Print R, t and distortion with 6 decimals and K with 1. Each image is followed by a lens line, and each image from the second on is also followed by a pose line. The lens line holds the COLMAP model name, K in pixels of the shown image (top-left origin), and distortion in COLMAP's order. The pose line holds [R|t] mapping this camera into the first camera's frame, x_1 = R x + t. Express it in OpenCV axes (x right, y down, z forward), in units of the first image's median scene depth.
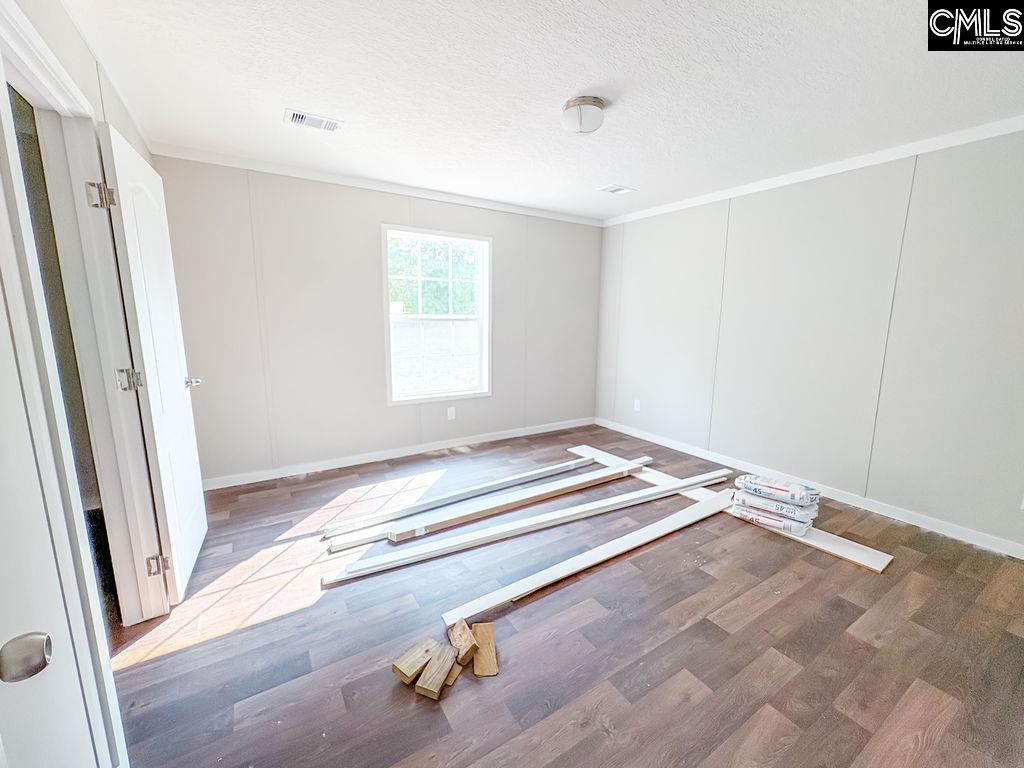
lens RADIAL K [[415.1, 0, 508.4], [0, 415.1, 379.5], [0, 0, 1]] dist [-0.004434, 0.000727]
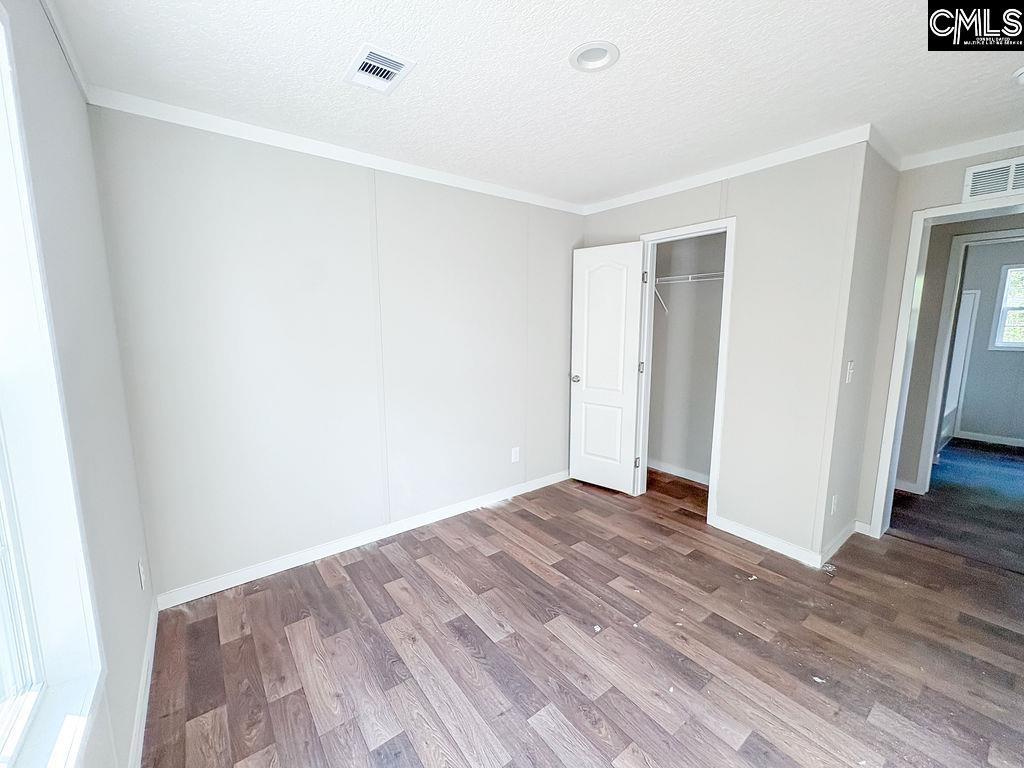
lens RADIAL K [[415.1, 0, 515.9], [0, 415.1, 386.2], [0, 0, 1]] dist [-0.004434, 0.000727]
pose [[-0.099402, -0.143532, 0.984641, -0.688181], [0.171350, 0.972291, 0.159030, -0.192862], [-0.980183, 0.184526, -0.072053, 1.050610]]
